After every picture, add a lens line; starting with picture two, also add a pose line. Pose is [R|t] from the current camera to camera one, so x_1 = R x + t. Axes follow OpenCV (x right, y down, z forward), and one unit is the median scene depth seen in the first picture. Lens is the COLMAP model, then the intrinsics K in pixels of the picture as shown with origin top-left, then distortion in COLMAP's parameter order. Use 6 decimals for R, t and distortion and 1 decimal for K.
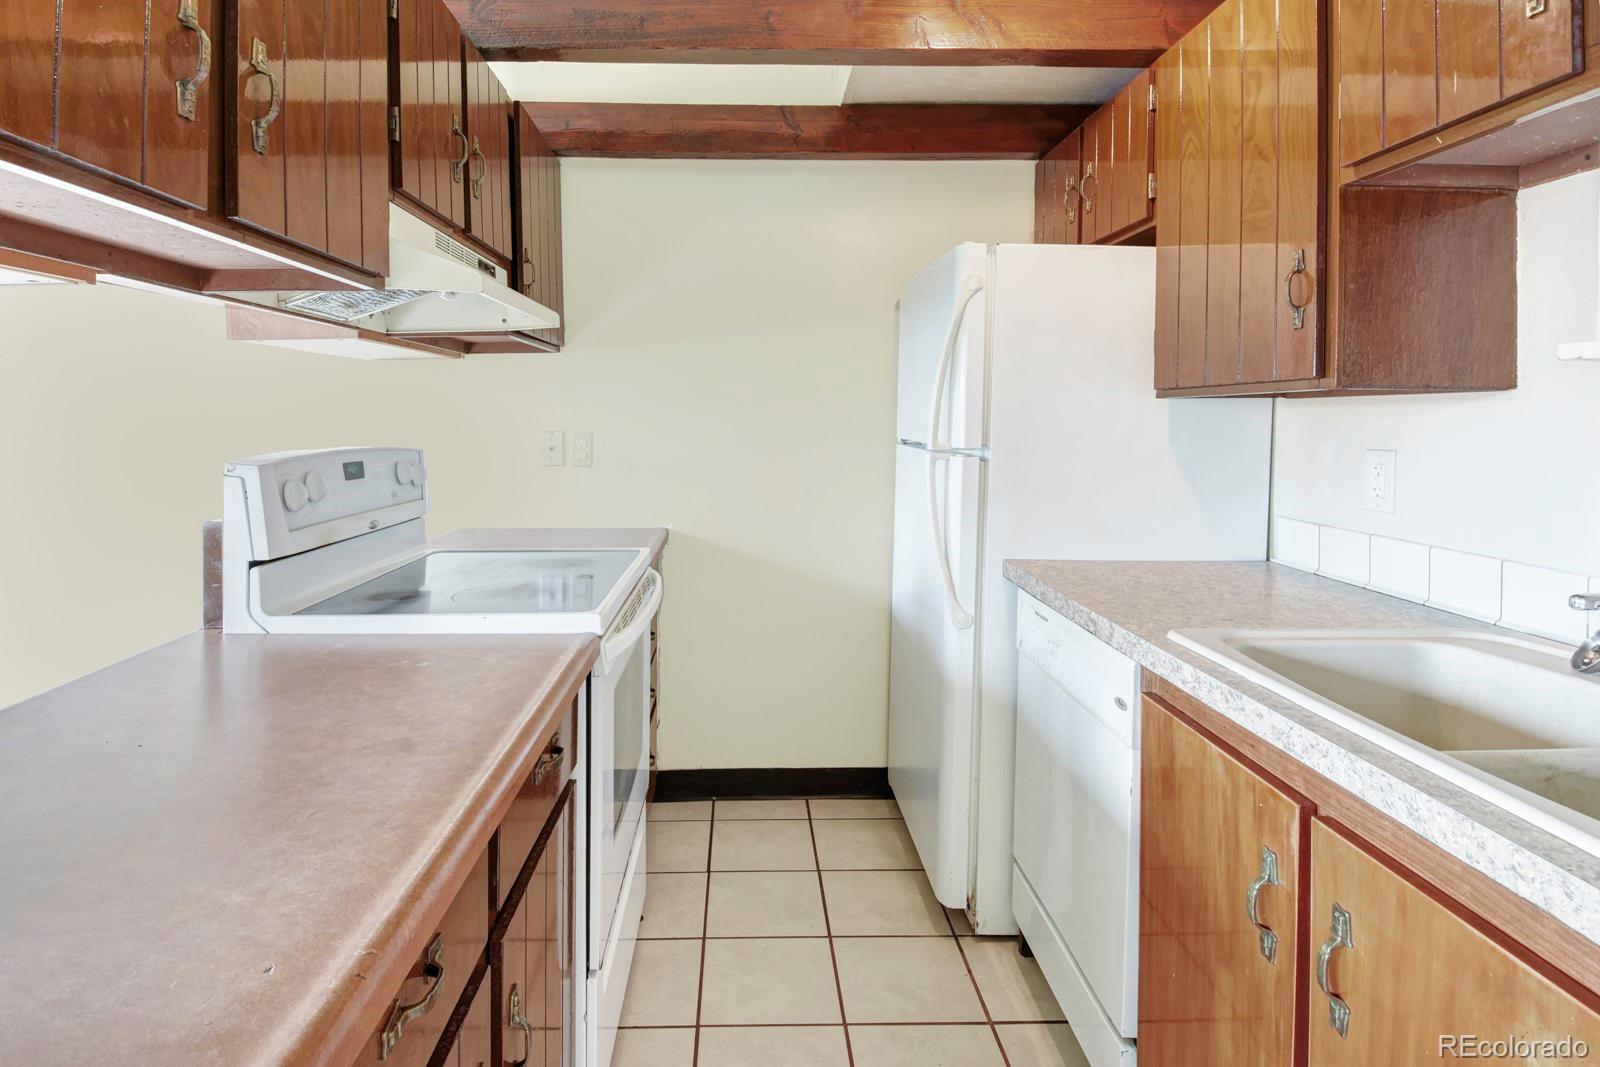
lens RADIAL K [[869.6, 0, 779.8], [0, 869.6, 438.0], [0, 0, 1]] dist [-0.000368, -0.011189]
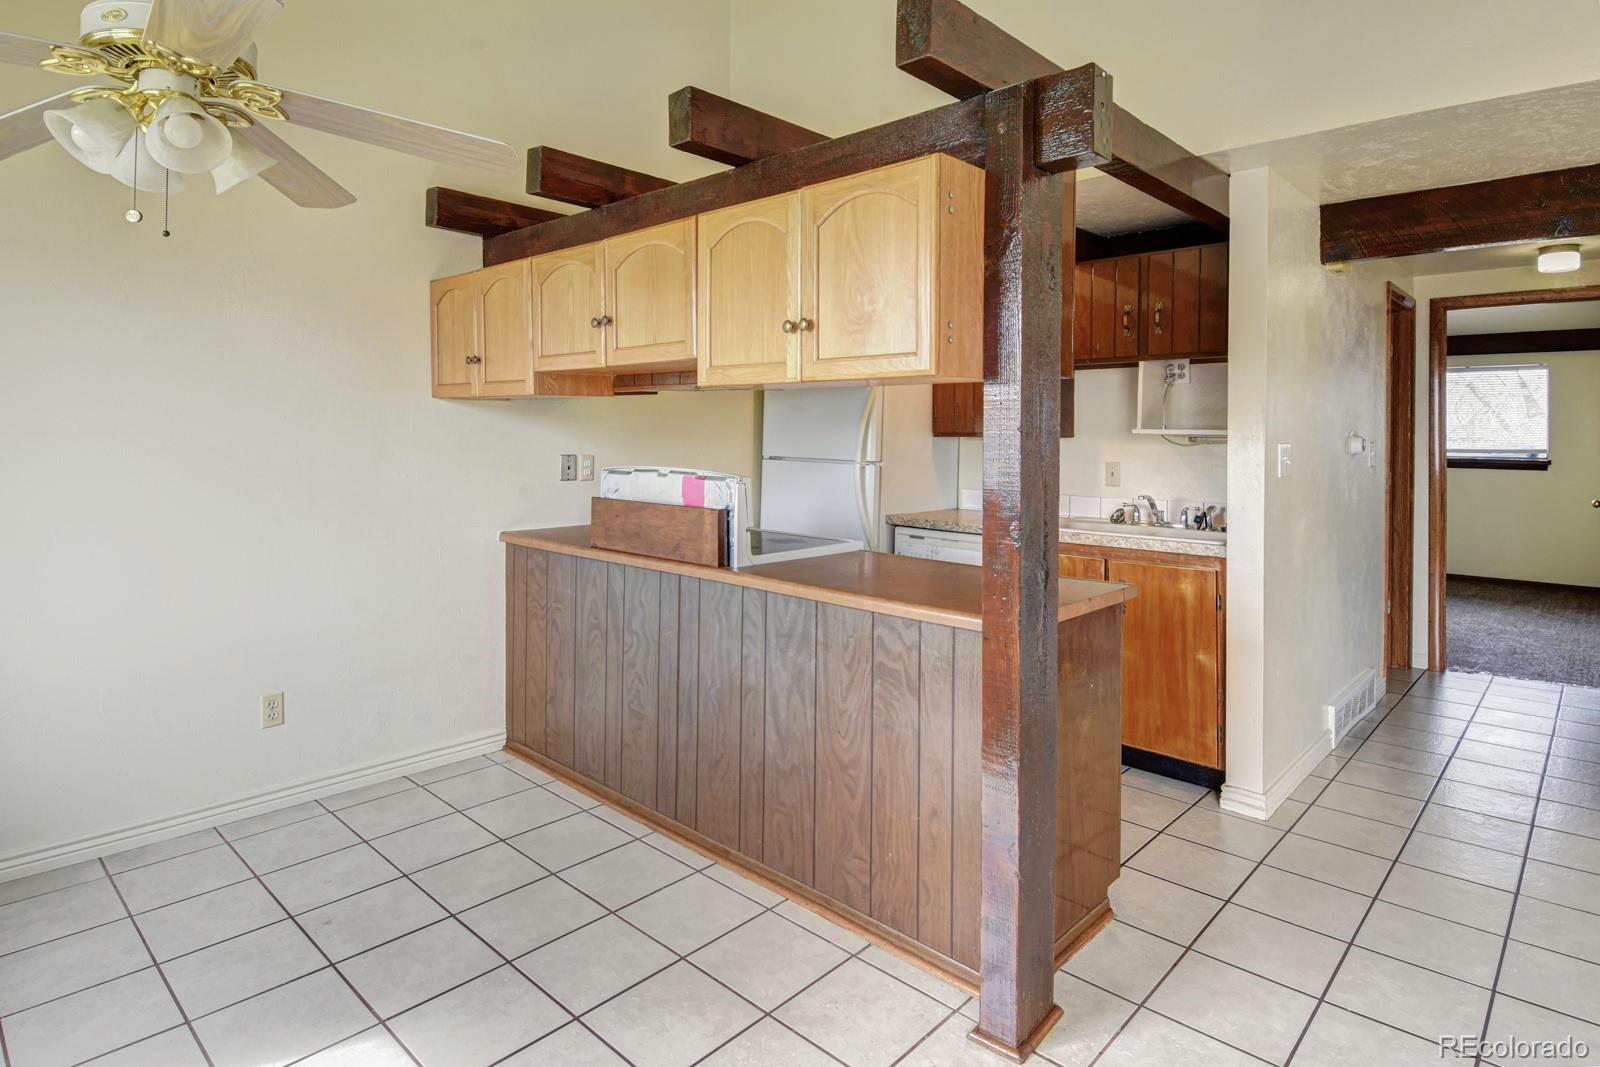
lens RADIAL K [[868.9, 0, 784.8], [0, 868.9, 426.3], [0, 0, 1]] dist [0.035803, -0.005864]
pose [[0.730288, 0.004541, 0.683124, -1.367122], [0.013039, 0.999703, -0.020585, -0.029976], [-0.683015, 0.023941, 0.730012, -0.352546]]
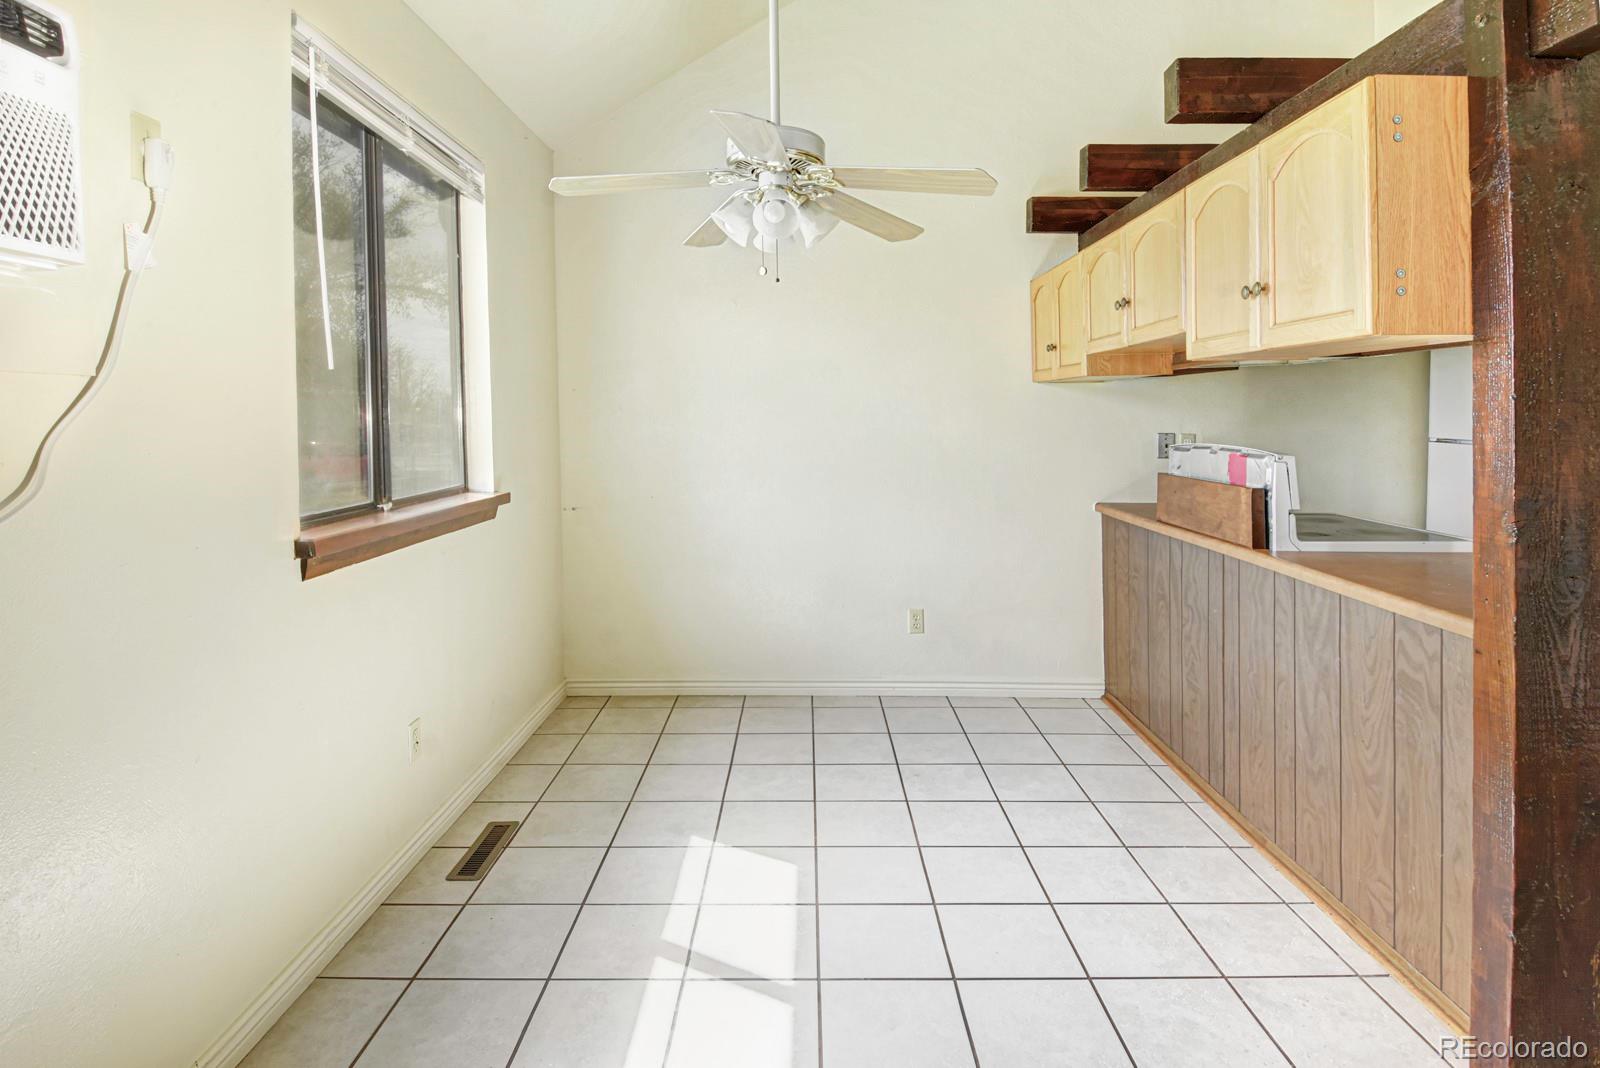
lens RADIAL K [[869.6, 0, 826.3], [0, 869.6, 465.7], [0, 0, 1]] dist [-0.000368, -0.011189]
pose [[0.999057, -0.004745, -0.043156, -1.087034], [0.006223, 0.999396, 0.034178, -0.011144], [0.042968, -0.034415, 0.998484, -0.614404]]
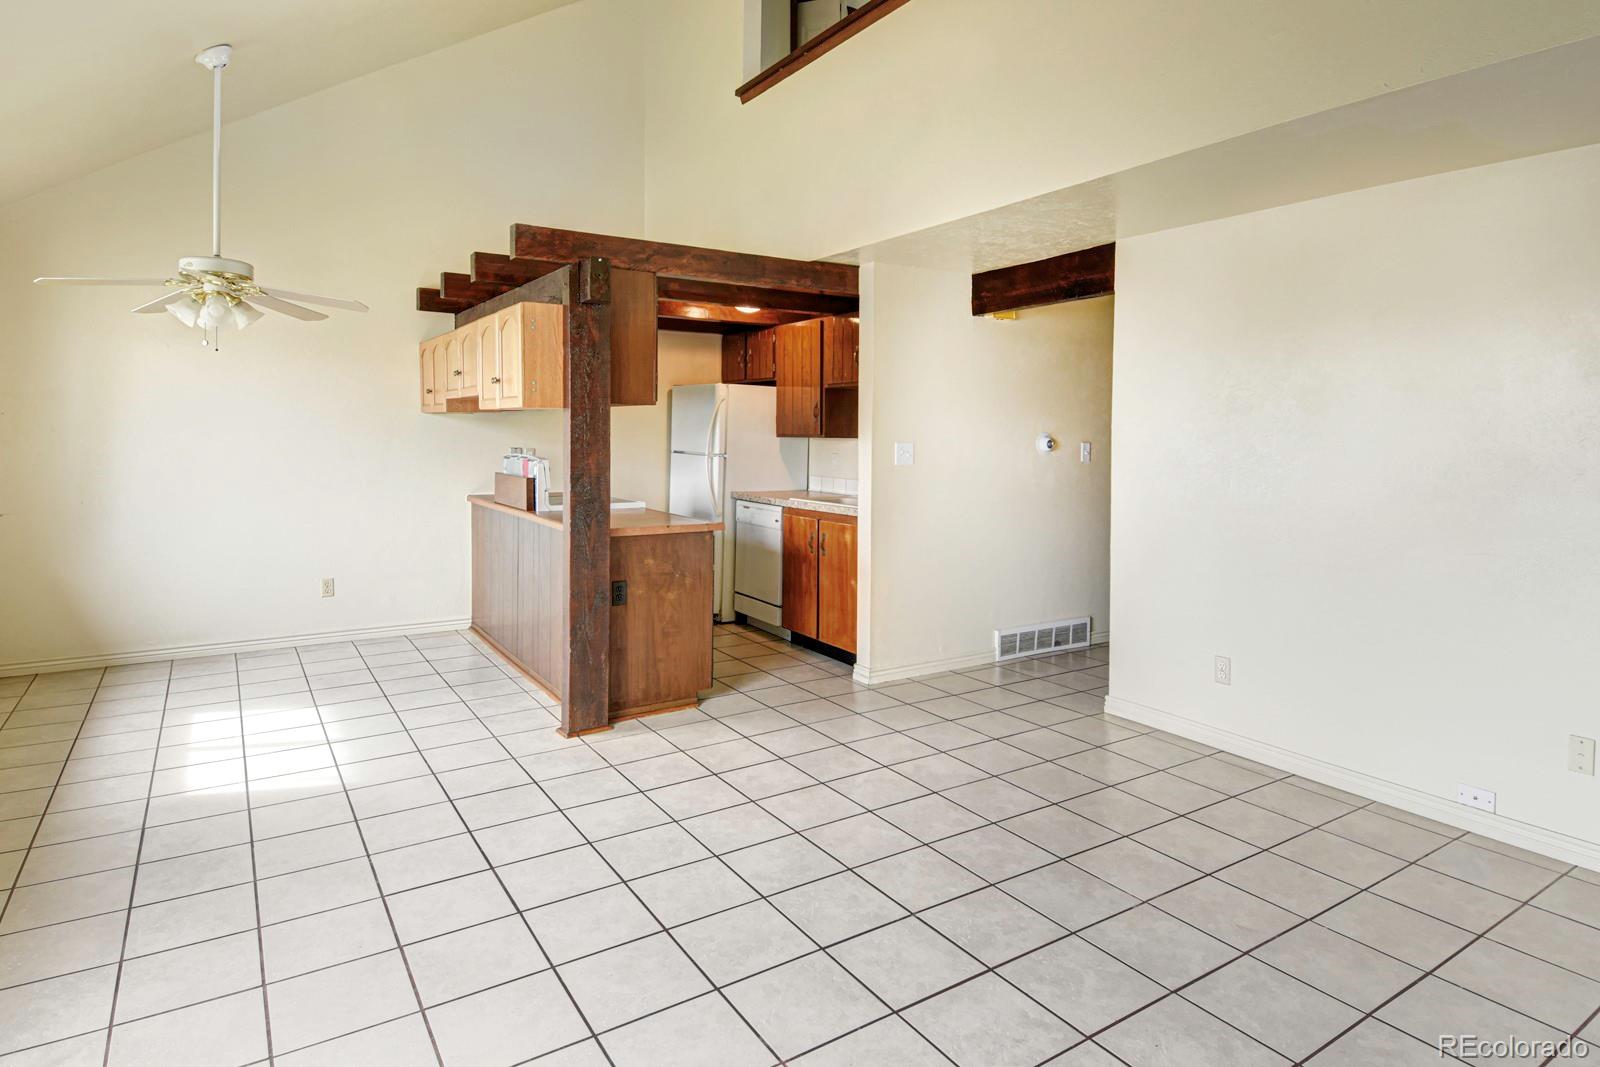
lens RADIAL K [[869.6, 0, 815.4], [0, 869.6, 422.9], [0, 0, 1]] dist [-0.000368, -0.011189]
pose [[0.858380, 0.008604, 0.512942, -1.051196], [0.006149, 0.999615, -0.027058, -0.011233], [-0.512978, 0.026380, 0.857996, -1.753404]]
